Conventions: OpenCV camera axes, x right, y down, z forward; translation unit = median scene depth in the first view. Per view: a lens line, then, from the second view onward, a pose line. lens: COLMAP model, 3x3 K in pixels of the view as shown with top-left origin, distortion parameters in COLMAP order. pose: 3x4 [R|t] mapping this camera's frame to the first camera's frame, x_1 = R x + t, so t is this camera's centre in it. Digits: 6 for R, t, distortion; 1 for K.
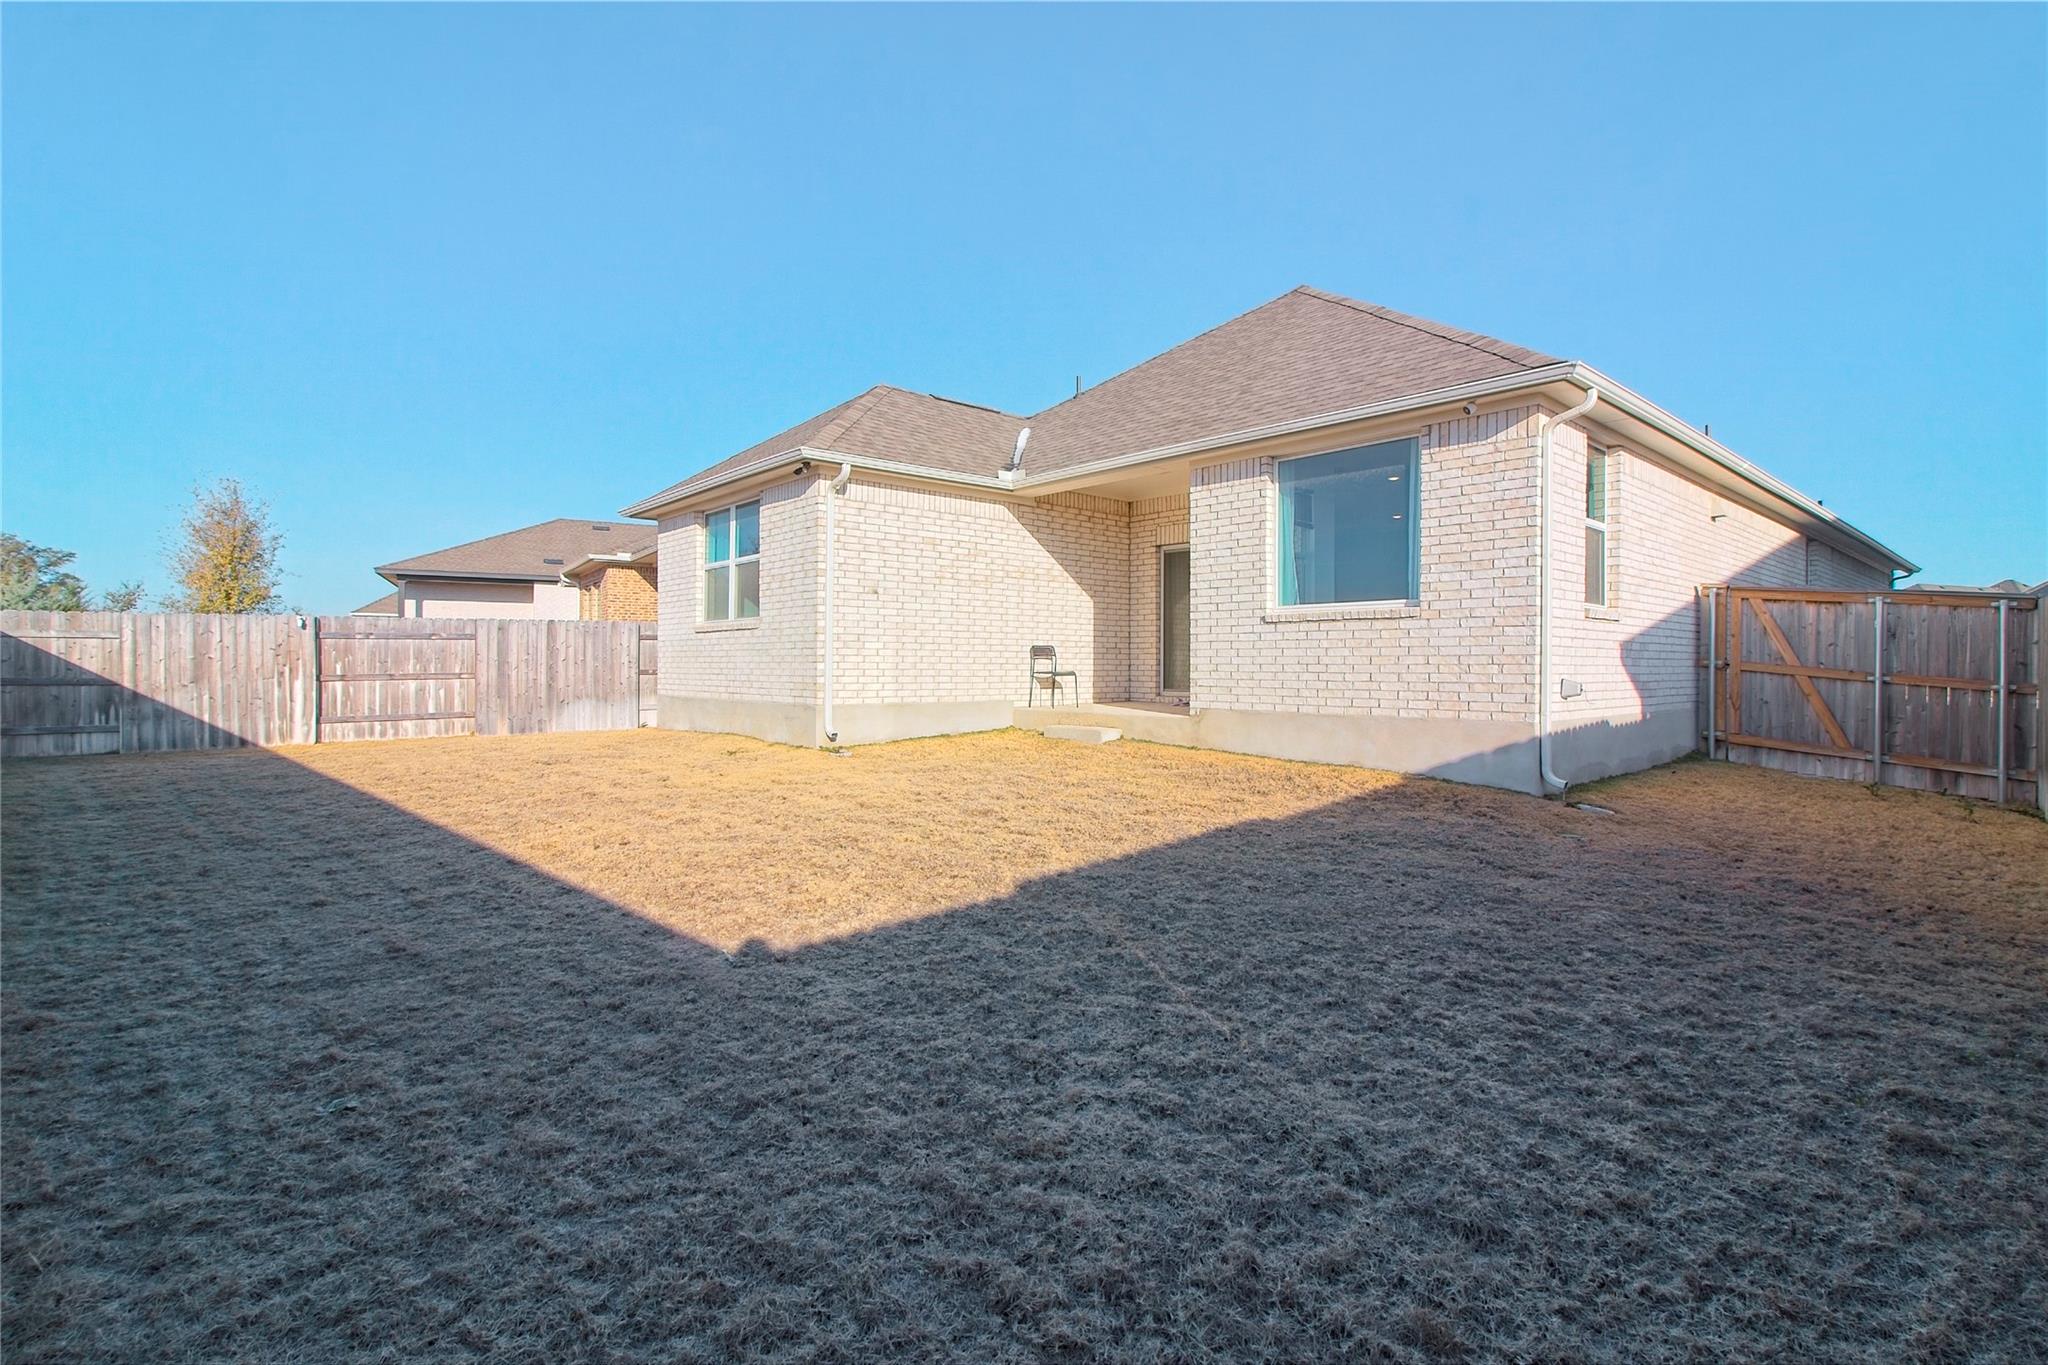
lens RADIAL K [[932.3, 0, 1015.4], [0, 932.3, 661.7], [0, 0, 1]] dist [-0.003933, -0.000565]
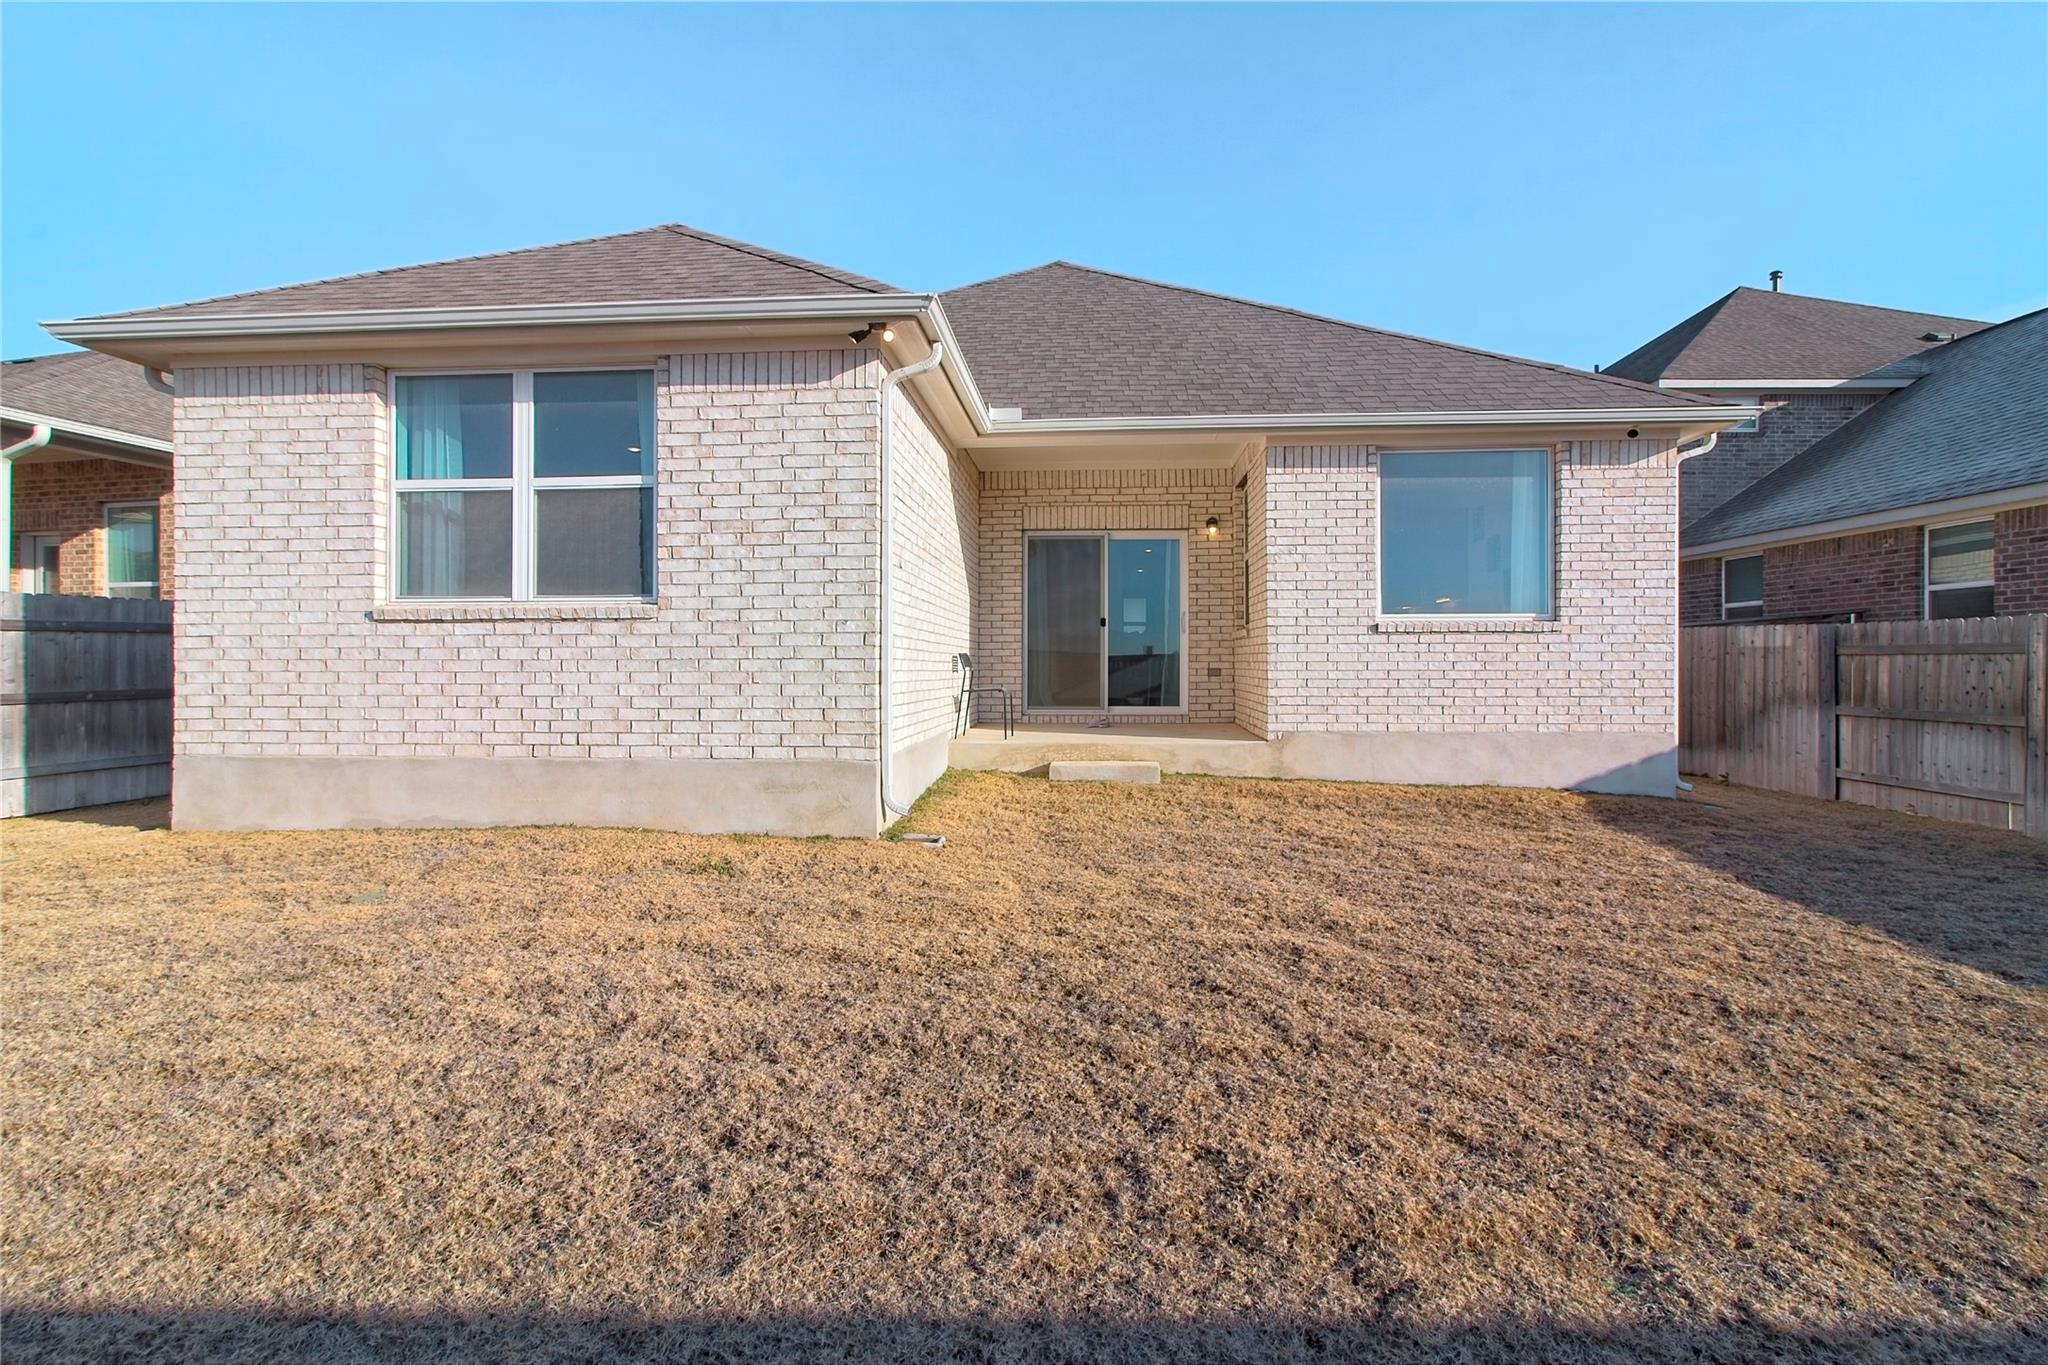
lens RADIAL K [[930.8, 0, 1020.8], [0, 930.8, 657.0], [0, 0, 1]] dist [0.004788, 0.000349]
pose [[0.724161, -0.001206, 0.689630, -0.671897], [0.000982, 0.999999, 0.000717, -0.021880], [-0.689630, 0.000158, 0.724162, 0.669668]]
